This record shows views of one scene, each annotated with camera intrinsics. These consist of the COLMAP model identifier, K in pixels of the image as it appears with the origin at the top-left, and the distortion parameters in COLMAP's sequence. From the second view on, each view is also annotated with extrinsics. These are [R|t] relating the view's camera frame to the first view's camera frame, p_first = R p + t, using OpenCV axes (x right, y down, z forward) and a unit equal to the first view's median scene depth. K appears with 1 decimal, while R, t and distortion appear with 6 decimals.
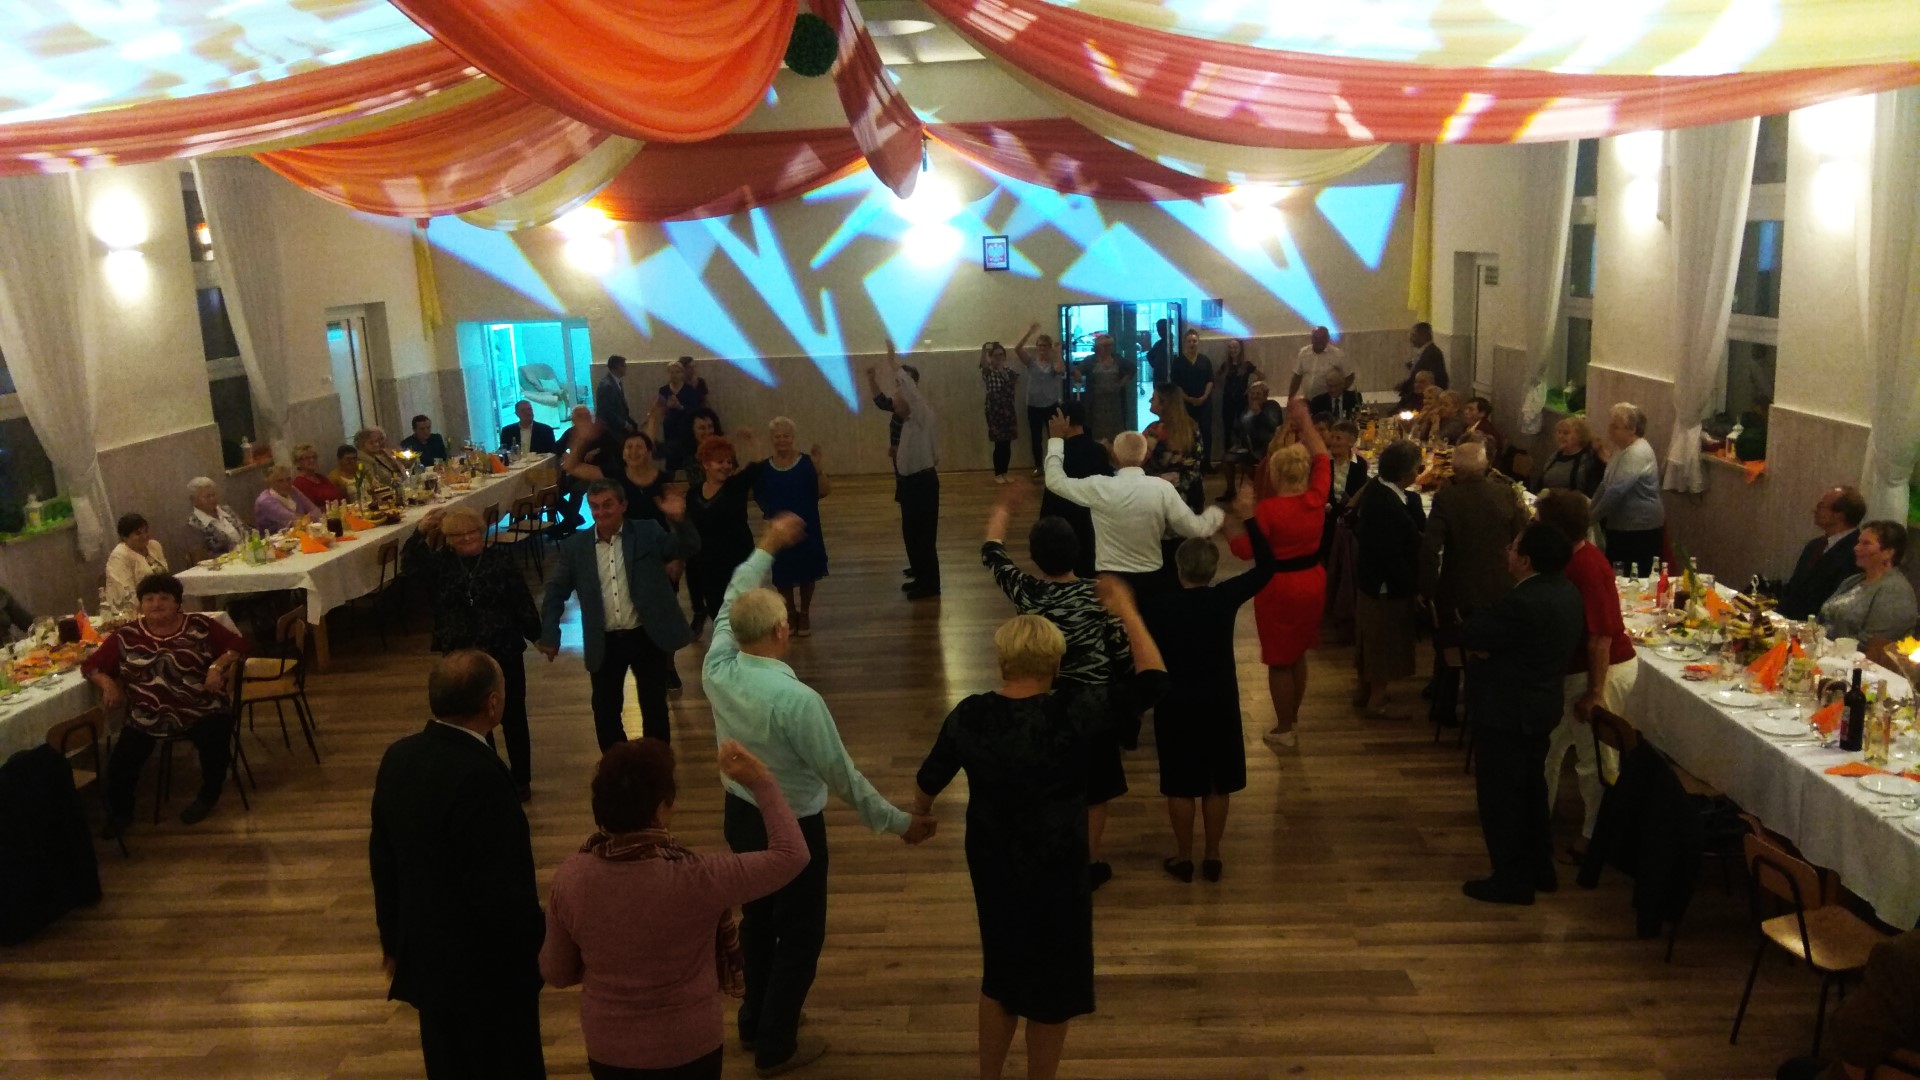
lens RADIAL K [[1485.5, 0, 962.7], [0, 1485.5, 535.7], [0, 0, 1]] dist [0.066791, -0.107338]
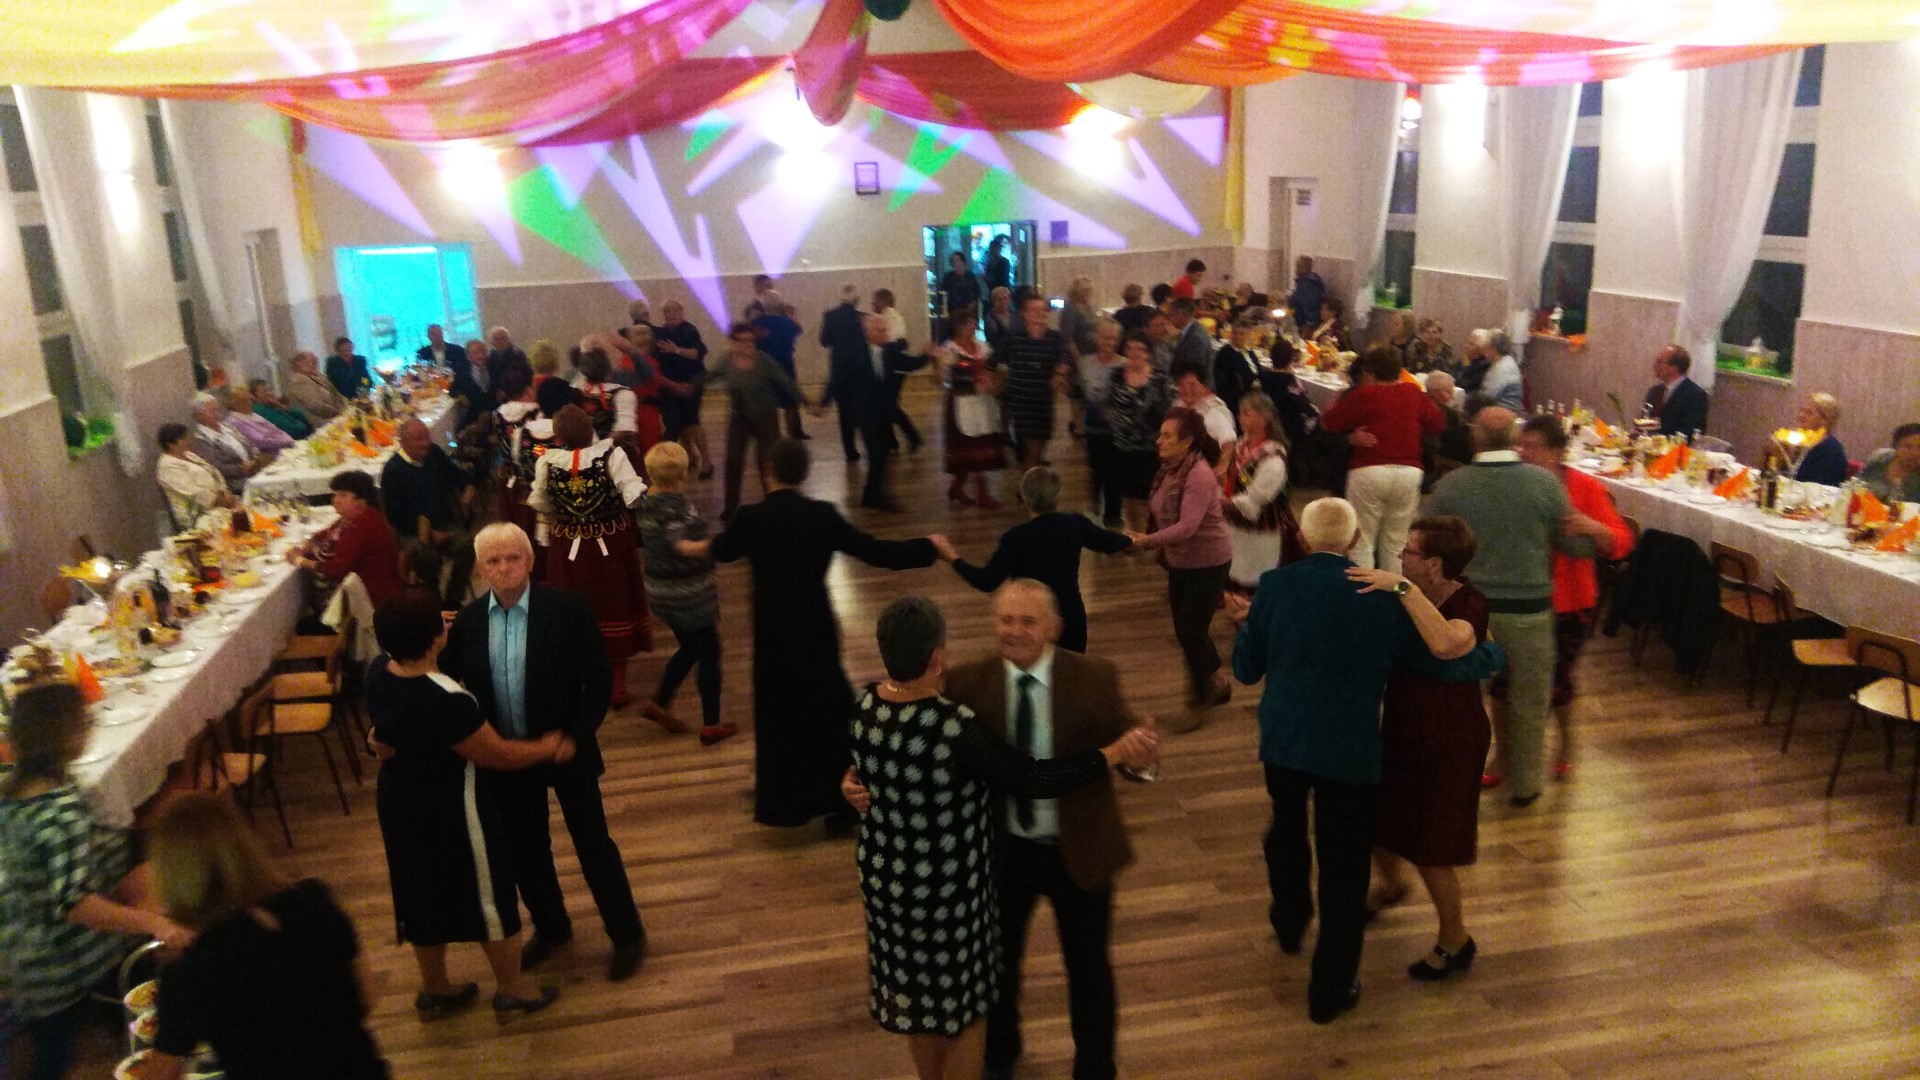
lens RADIAL K [[1485.5, 0, 968.6], [0, 1485.5, 546.2], [0, 0, 1]] dist [0.066791, -0.107338]
pose [[0.974039, -0.054699, 0.219674, -0.211047], [0.043913, 0.997592, 0.053689, 0.030160], [-0.222082, -0.042649, 0.974095, -0.116692]]
